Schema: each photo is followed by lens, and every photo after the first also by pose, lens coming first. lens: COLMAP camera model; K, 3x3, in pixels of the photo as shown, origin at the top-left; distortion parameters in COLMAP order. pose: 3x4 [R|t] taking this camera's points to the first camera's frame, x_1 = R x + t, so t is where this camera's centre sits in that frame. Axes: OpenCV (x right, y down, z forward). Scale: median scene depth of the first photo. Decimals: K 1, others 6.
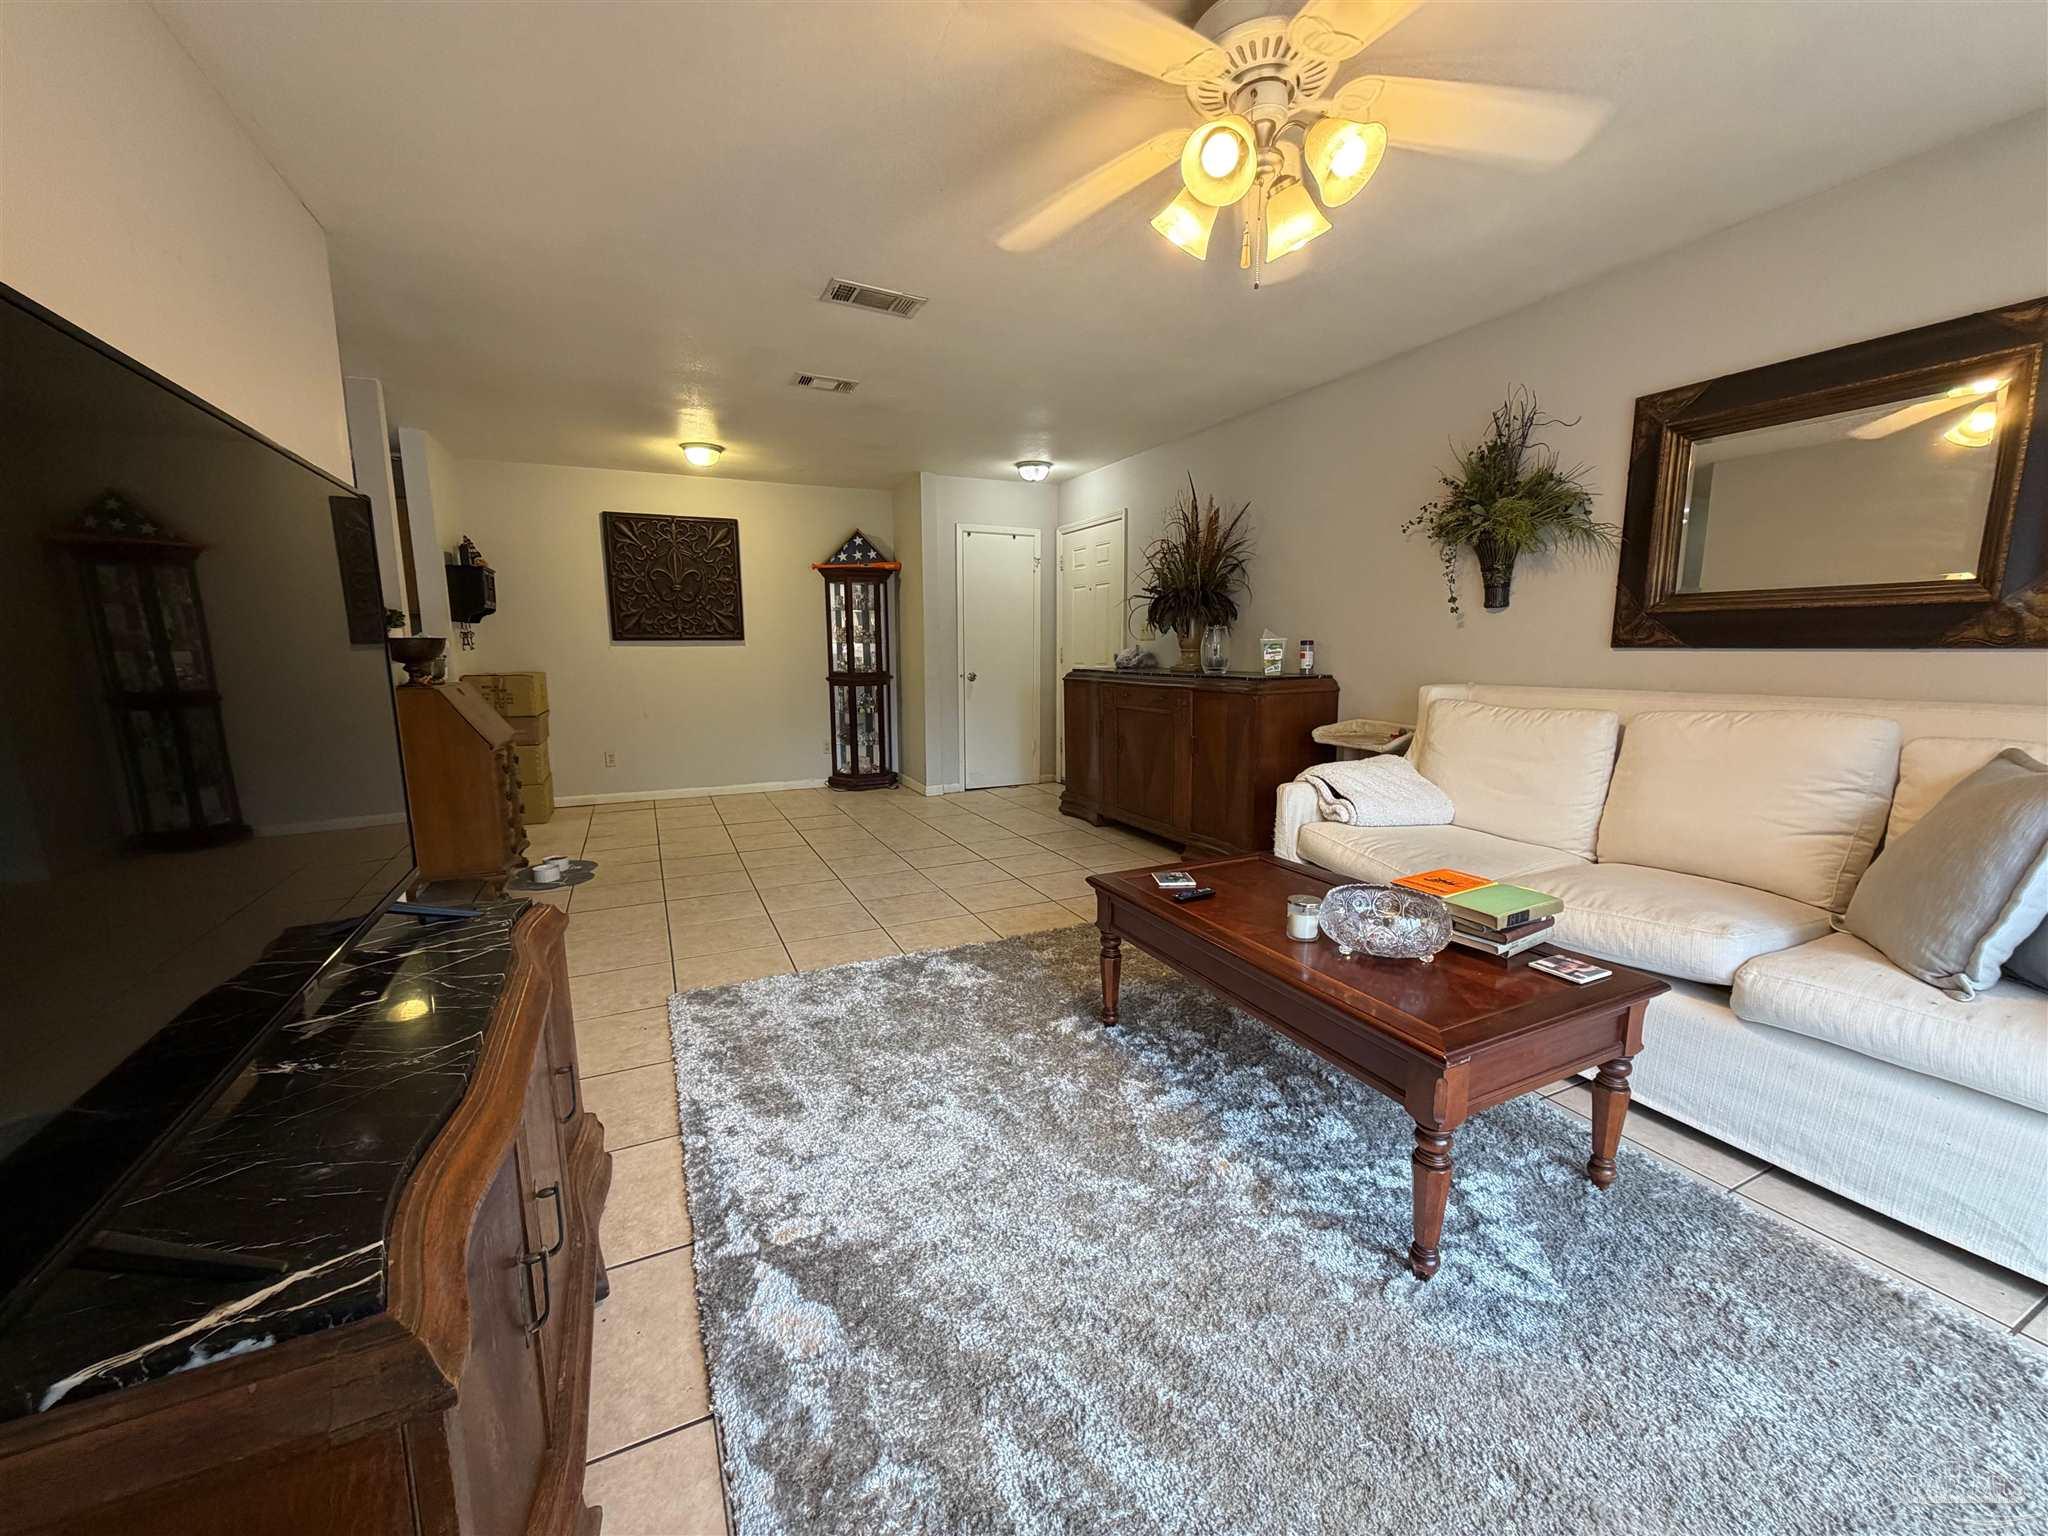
lens RADIAL K [[812.6, 0, 1029.9], [0, 812.6, 765.3], [0, 0, 1]] dist [0.002596, -0.000969]
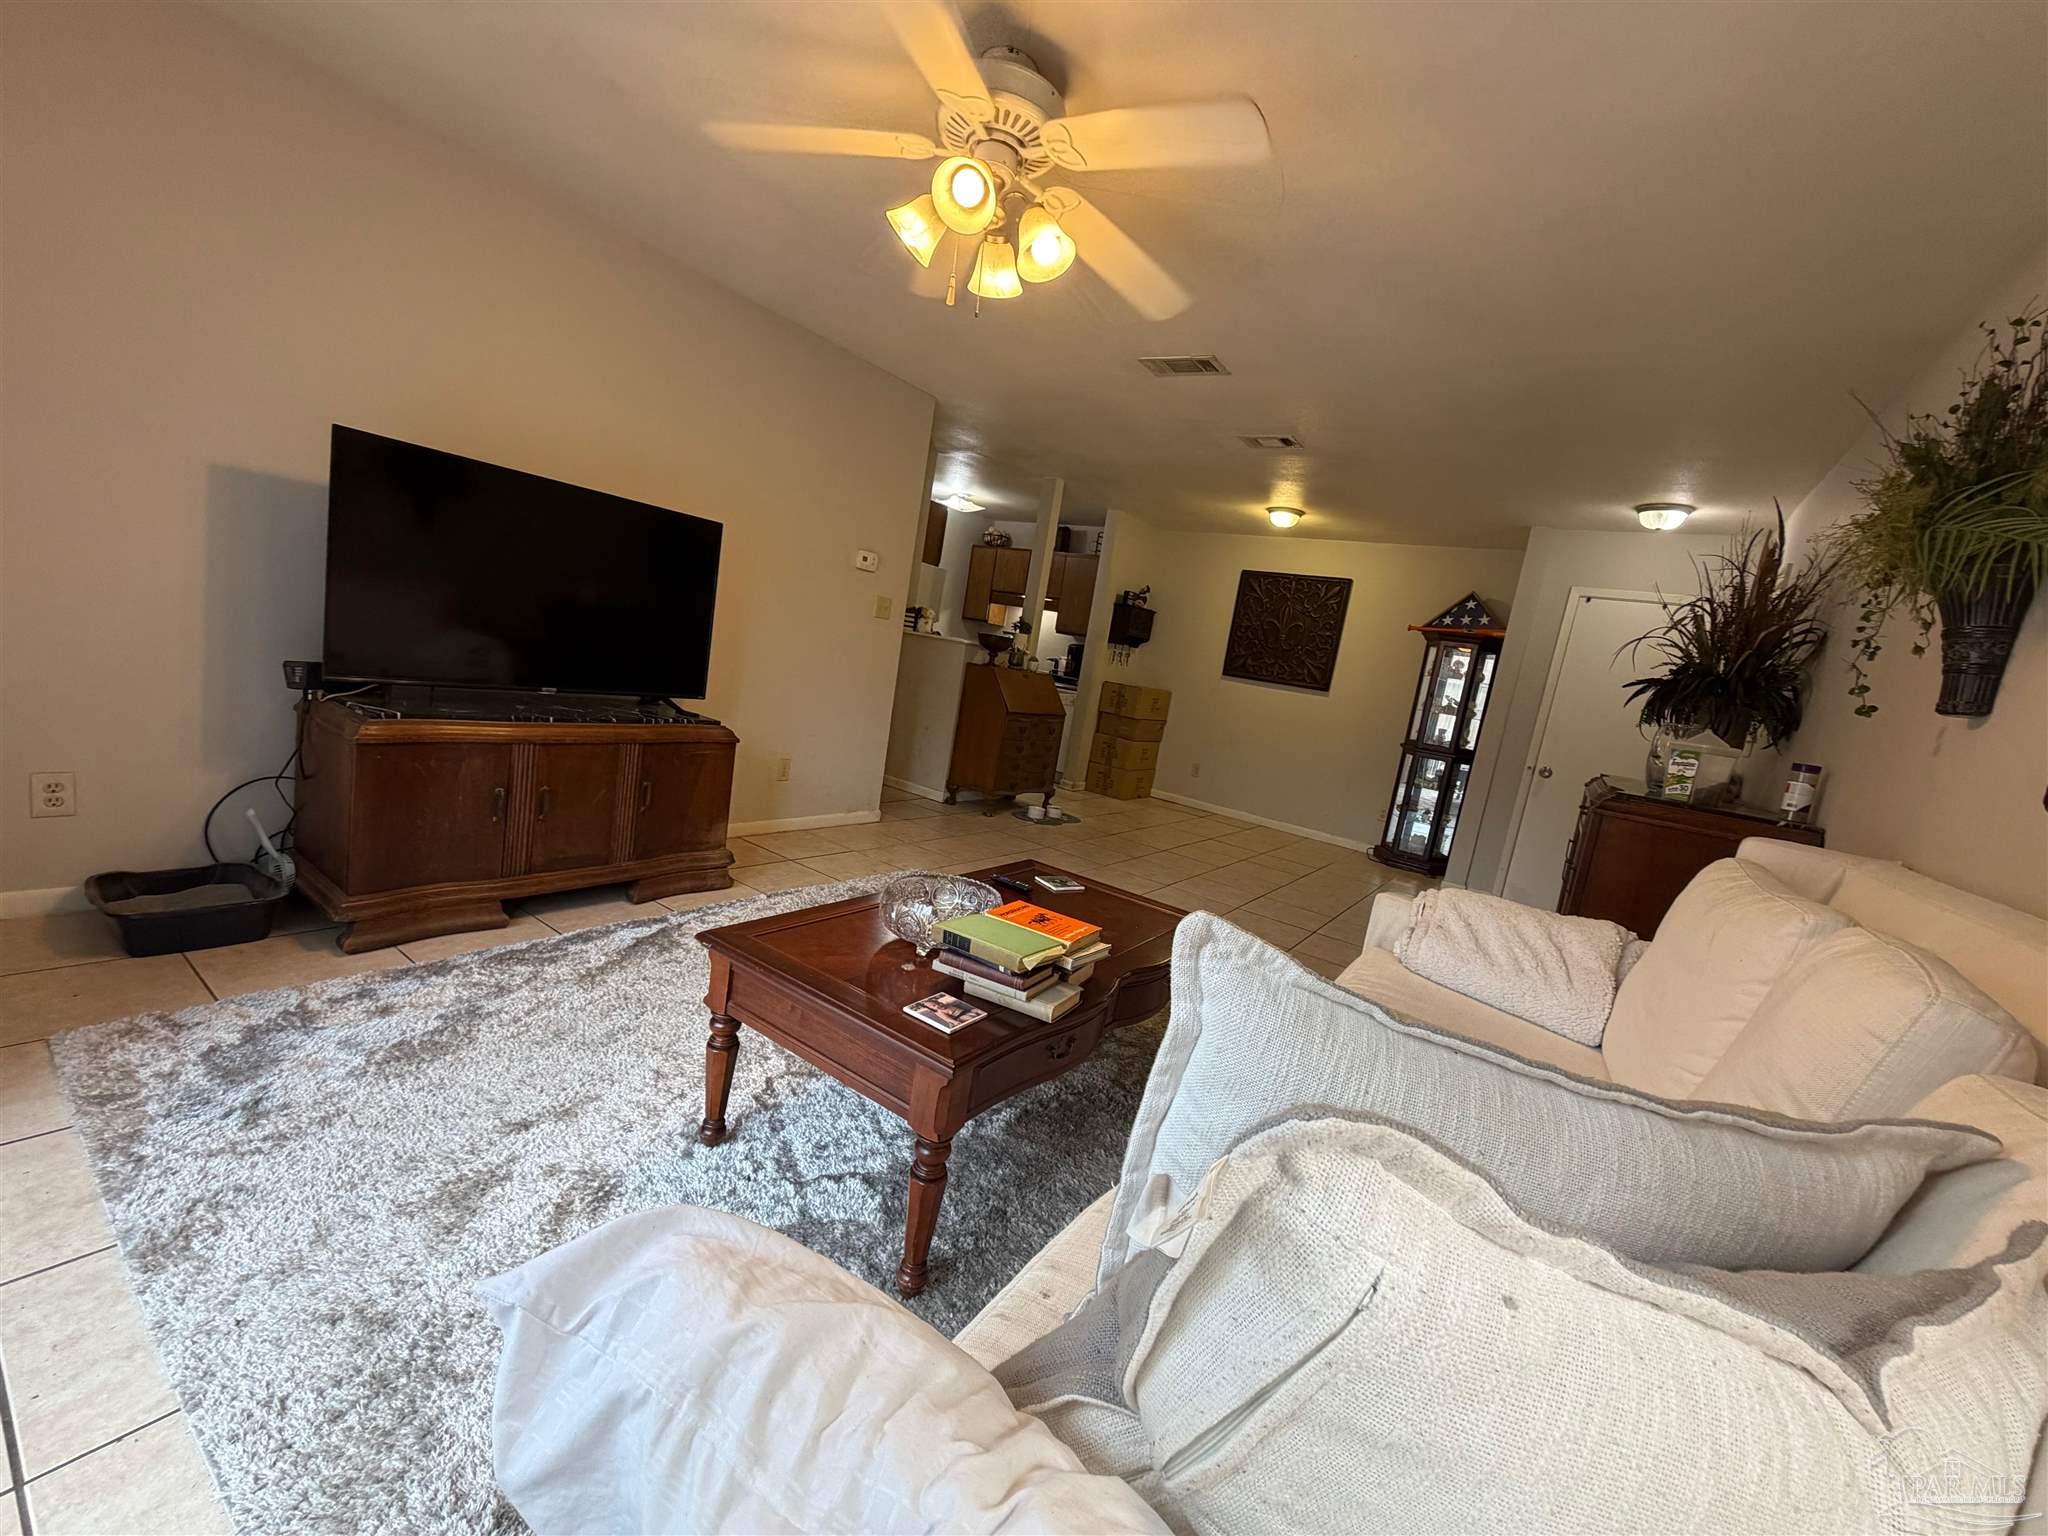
lens RADIAL K [[812.6, 0, 1029.9], [0, 812.6, 765.3], [0, 0, 1]] dist [0.002596, -0.000969]
pose [[0.486753, 0.203846, -0.849422, 0.408022], [-0.288977, 0.955218, 0.063640, -0.021403], [0.824356, 0.214487, 0.523863, 0.172540]]
